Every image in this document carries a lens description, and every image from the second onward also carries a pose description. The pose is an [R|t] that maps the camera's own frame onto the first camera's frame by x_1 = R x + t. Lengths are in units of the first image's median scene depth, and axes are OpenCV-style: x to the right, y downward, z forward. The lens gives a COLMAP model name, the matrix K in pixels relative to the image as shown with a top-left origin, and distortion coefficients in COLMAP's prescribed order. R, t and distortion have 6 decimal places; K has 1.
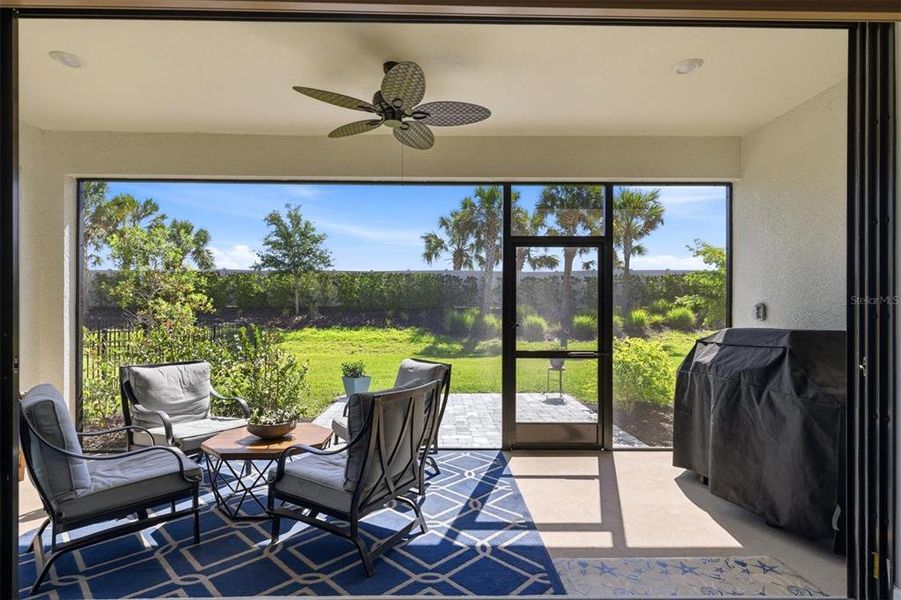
lens RADIAL K [[446.8, 0, 445.9], [0, 446.8, 312.2], [0, 0, 1]] dist [0.000841, 0.000051]
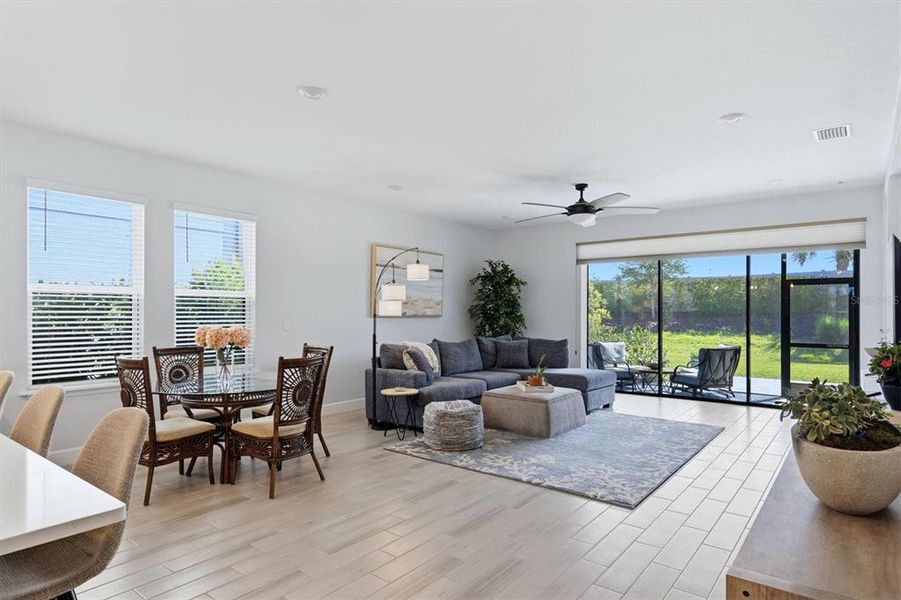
lens RADIAL K [[521.5, 0, 447.9], [0, 521.5, 311.0], [0, 0, 1]] dist [0.007635, 0.000684]
pose [[0.774648, -0.002384, -0.632389, 0.095023], [-0.002222, 0.999976, -0.006492, -0.005787], [0.632389, 0.006434, 0.774624, -0.338794]]
